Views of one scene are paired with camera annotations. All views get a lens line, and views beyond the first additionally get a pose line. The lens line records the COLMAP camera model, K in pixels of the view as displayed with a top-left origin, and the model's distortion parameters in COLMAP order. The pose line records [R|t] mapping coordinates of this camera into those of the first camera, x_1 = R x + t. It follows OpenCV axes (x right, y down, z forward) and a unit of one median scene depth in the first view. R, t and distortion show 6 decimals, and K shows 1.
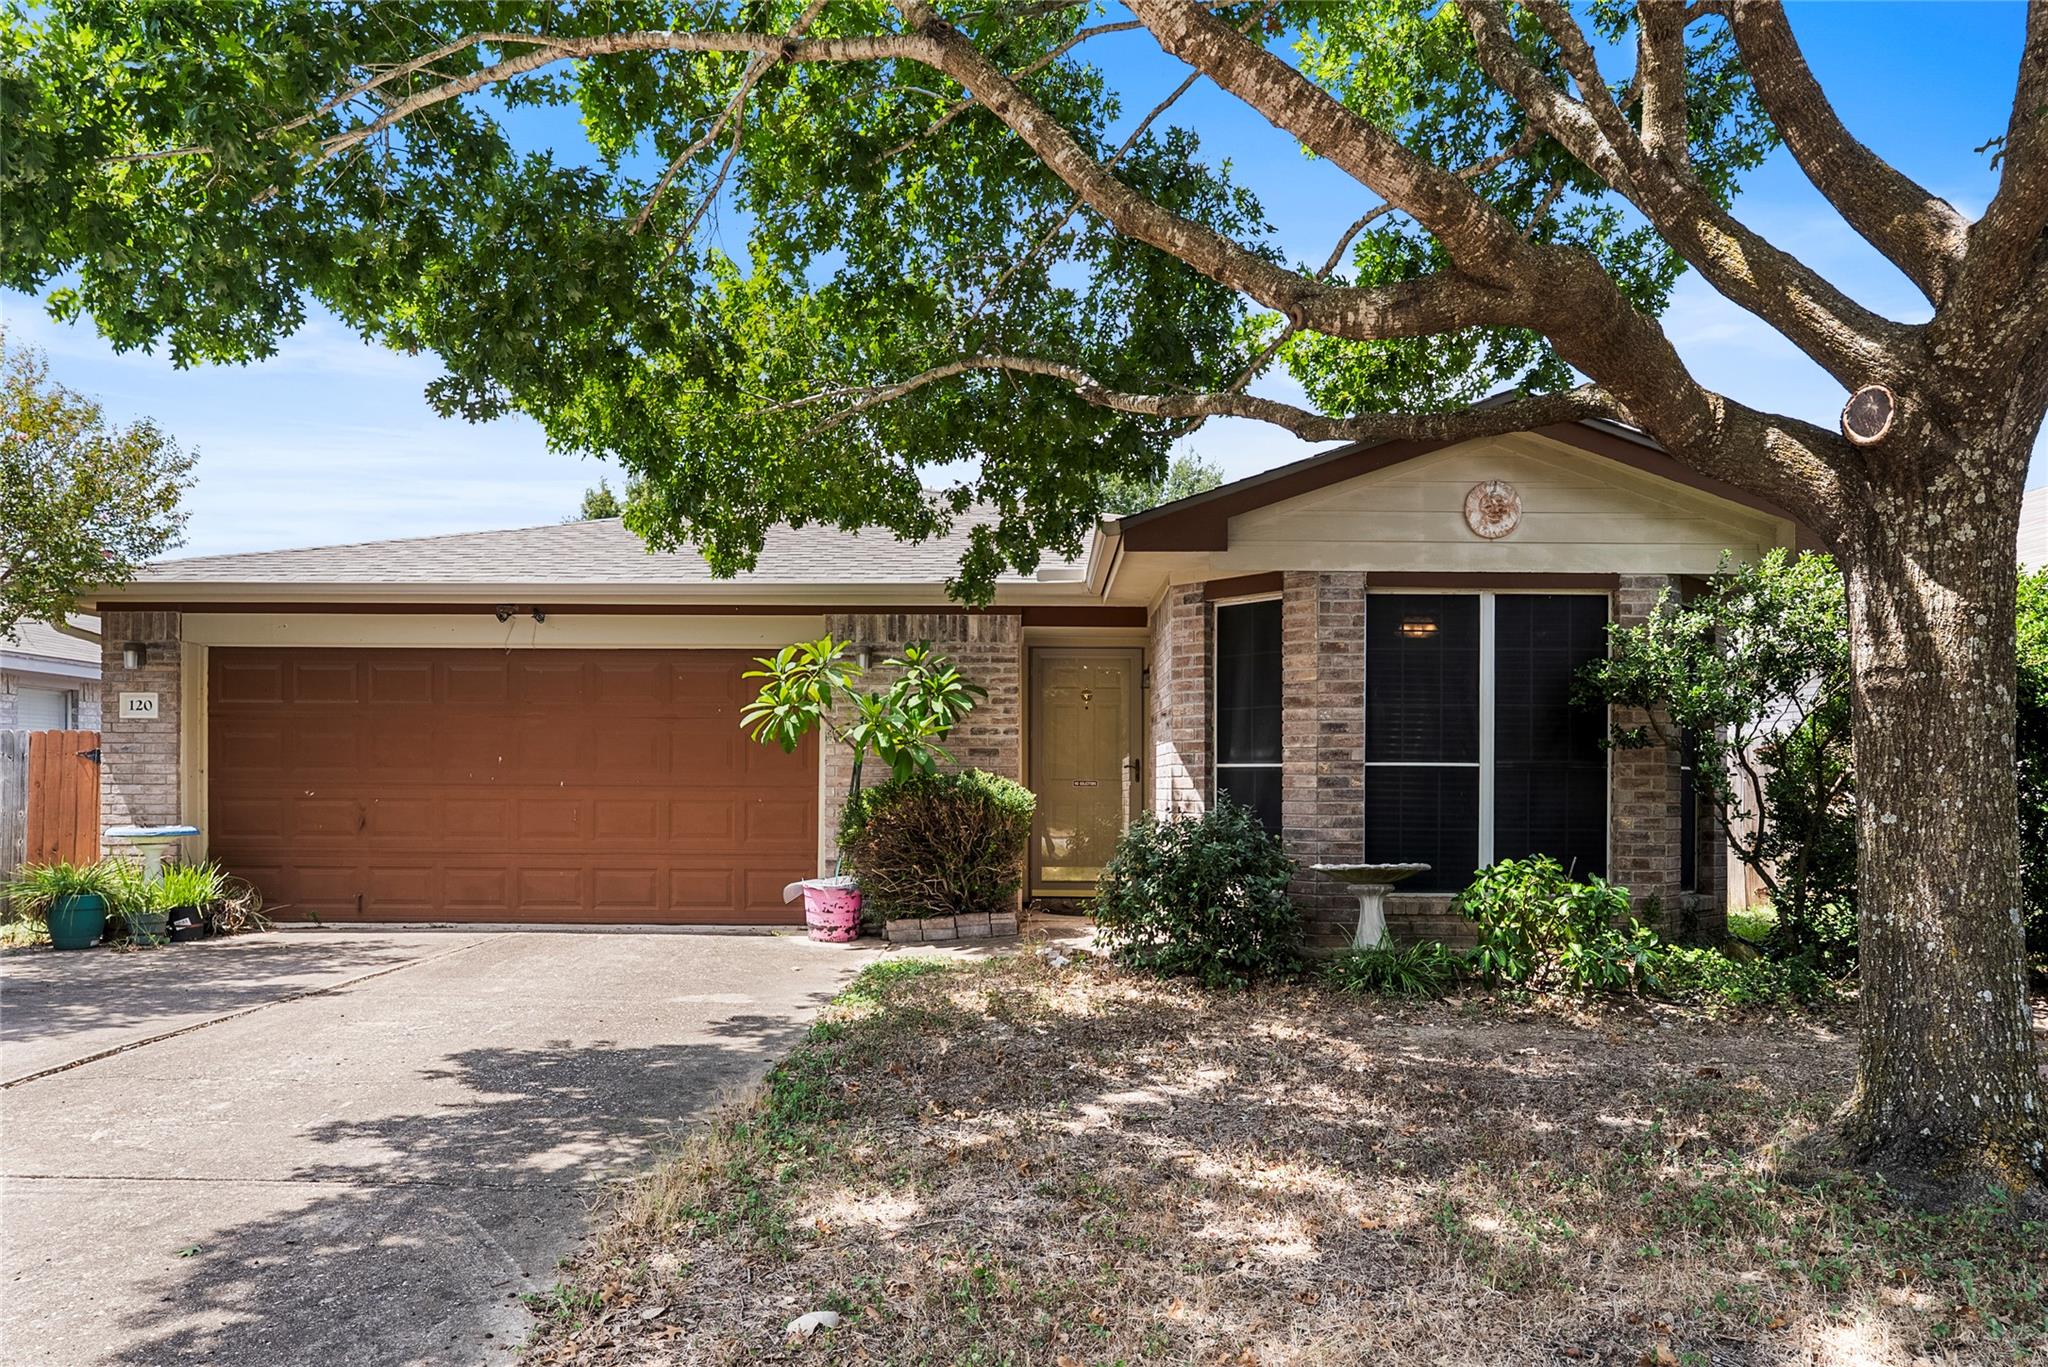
lens RADIAL K [[1302.3, 0, 1024.3], [0, 1302.3, 705.8], [0, 0, 1]] dist [0.005152, -0.000426]
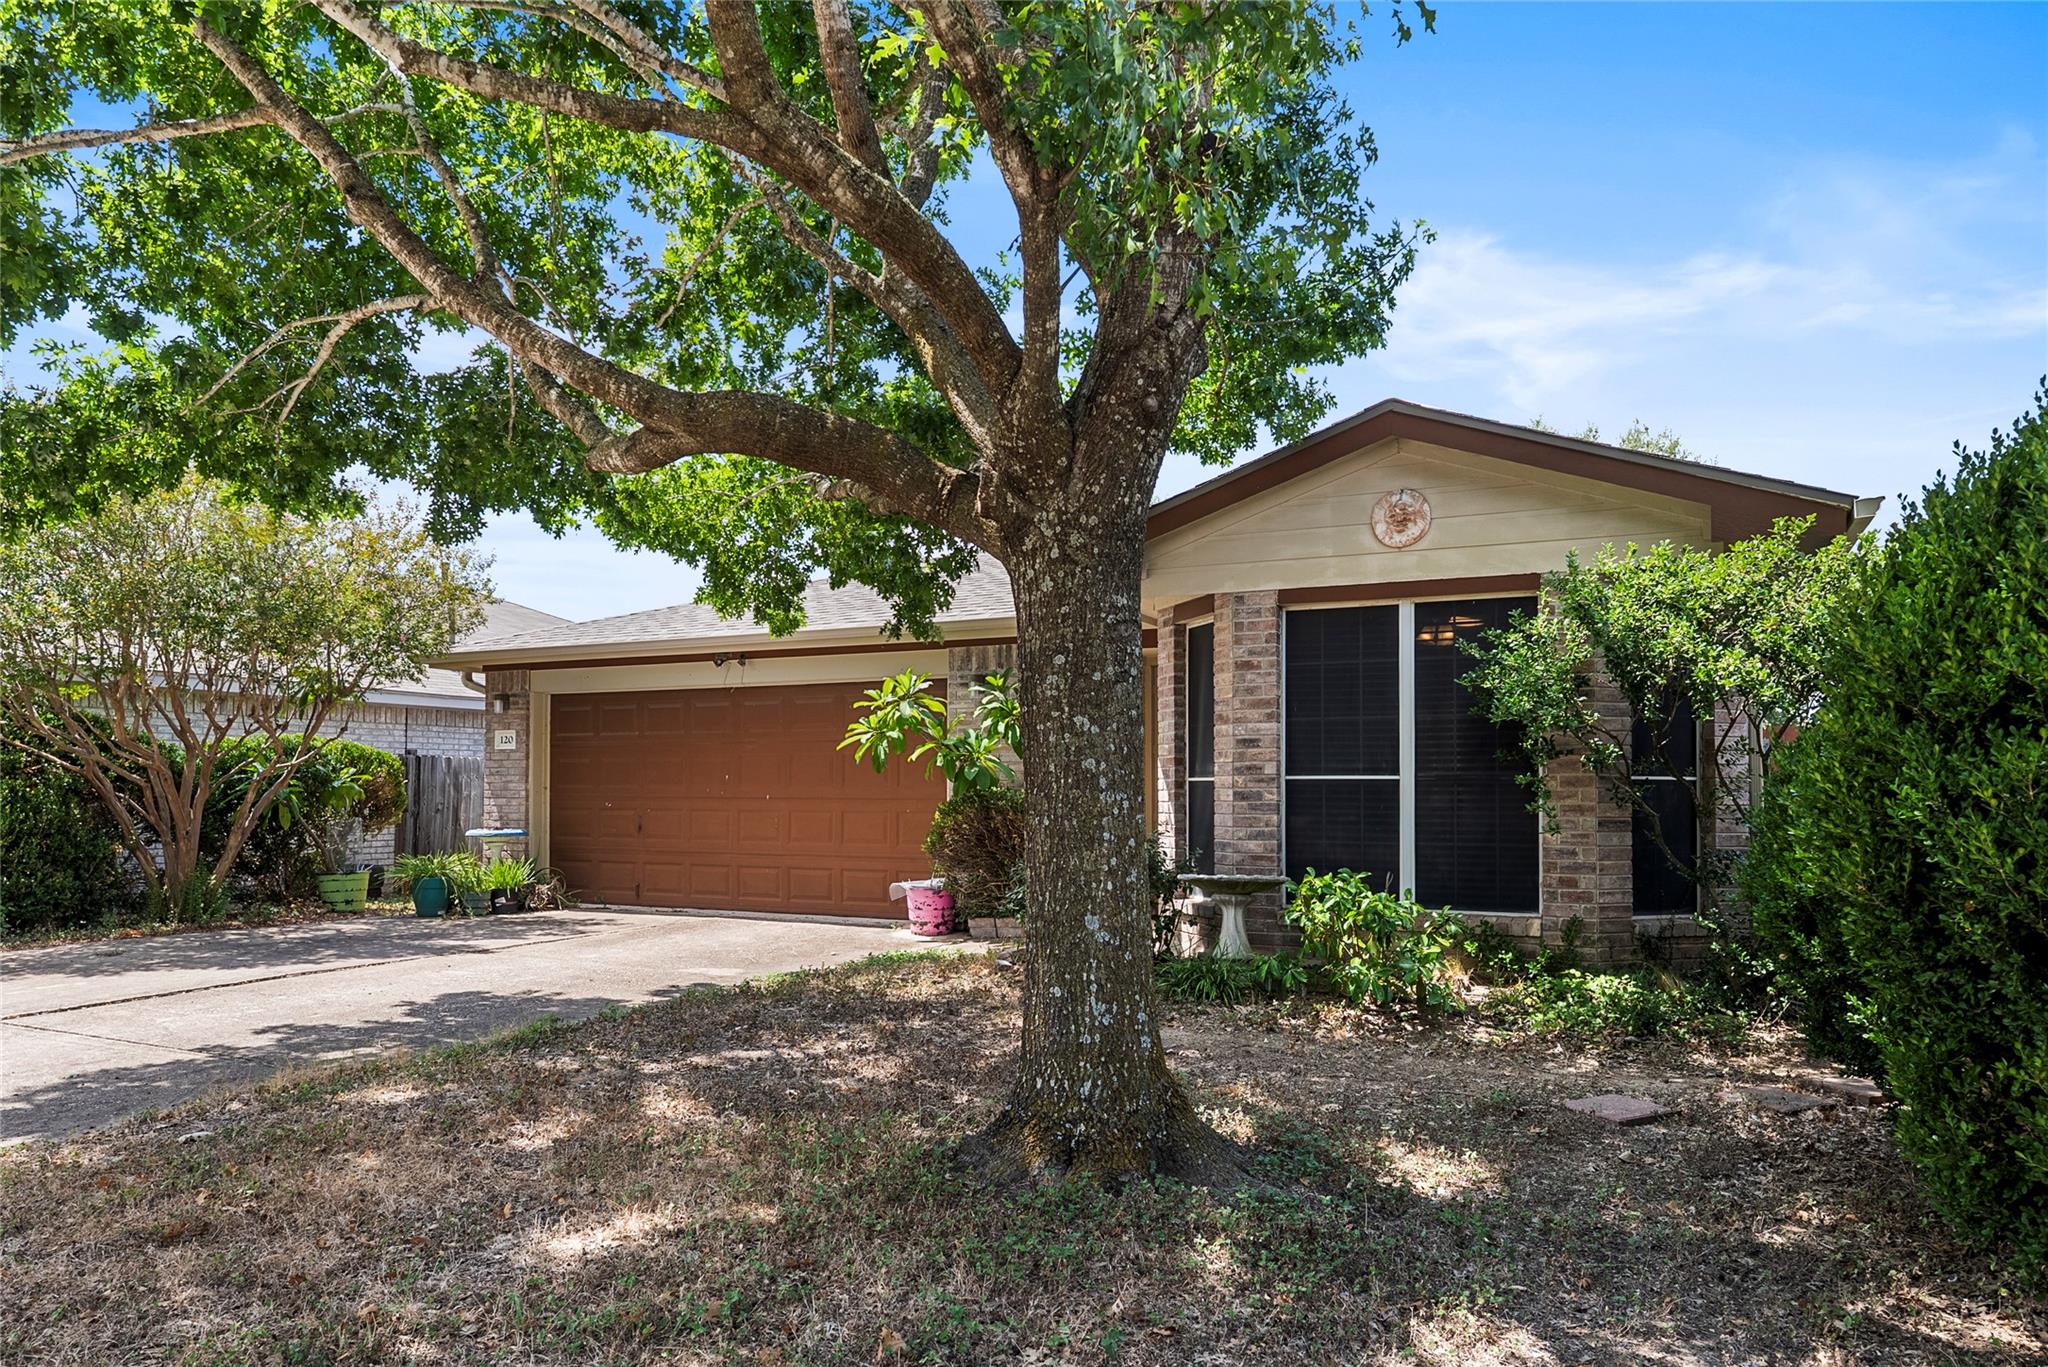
lens RADIAL K [[1319.4, 0, 1023.8], [0, 1319.4, 661.7], [0, 0, 1]] dist [-0.001688, -0.000451]
pose [[0.905238, -0.045440, -0.422469, 0.512600], [0.029346, 0.998577, -0.044525, -0.005825], [0.423891, 0.027908, 0.905283, -0.023735]]
